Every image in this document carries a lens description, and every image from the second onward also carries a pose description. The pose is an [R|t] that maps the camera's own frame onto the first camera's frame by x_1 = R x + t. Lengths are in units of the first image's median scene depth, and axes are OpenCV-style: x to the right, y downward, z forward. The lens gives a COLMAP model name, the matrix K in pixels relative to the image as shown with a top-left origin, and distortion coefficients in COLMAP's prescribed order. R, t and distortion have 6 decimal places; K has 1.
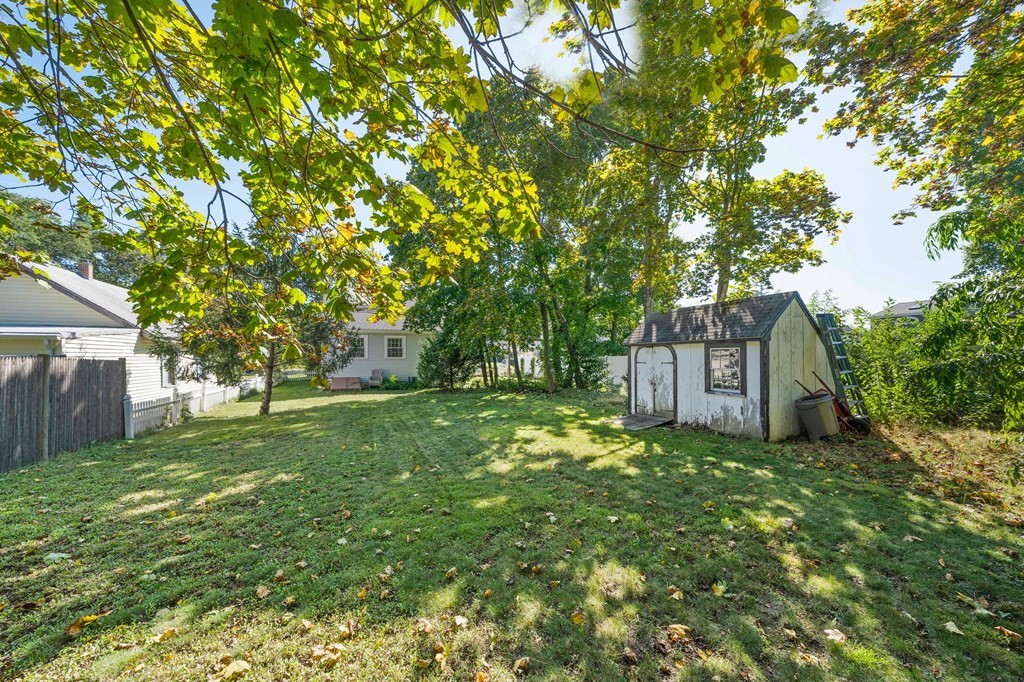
lens RADIAL K [[359.1, 0, 508.8], [0, 359.1, 346.9], [0, 0, 1]] dist [-0.002982, -0.000138]
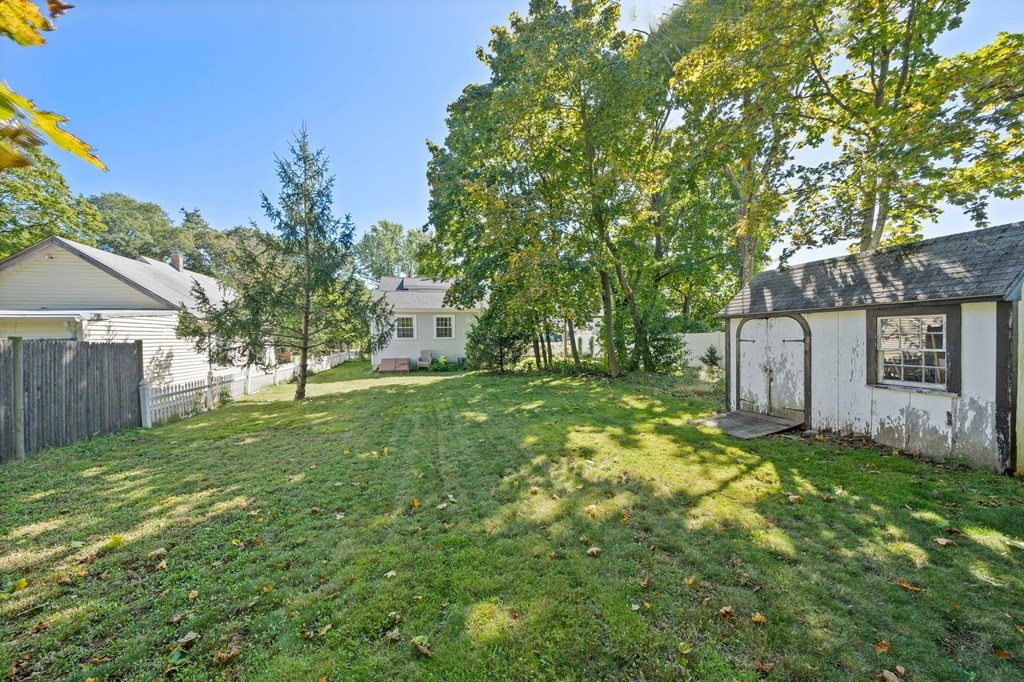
lens RADIAL K [[359.1, 0, 507.0], [0, 359.1, 344.0], [0, 0, 1]] dist [-0.002982, -0.000138]
pose [[0.986647, -0.007008, -0.162720, 0.009038], [0.014959, 0.998750, 0.047692, 0.006961], [0.162182, -0.049489, 0.985519, 0.164975]]
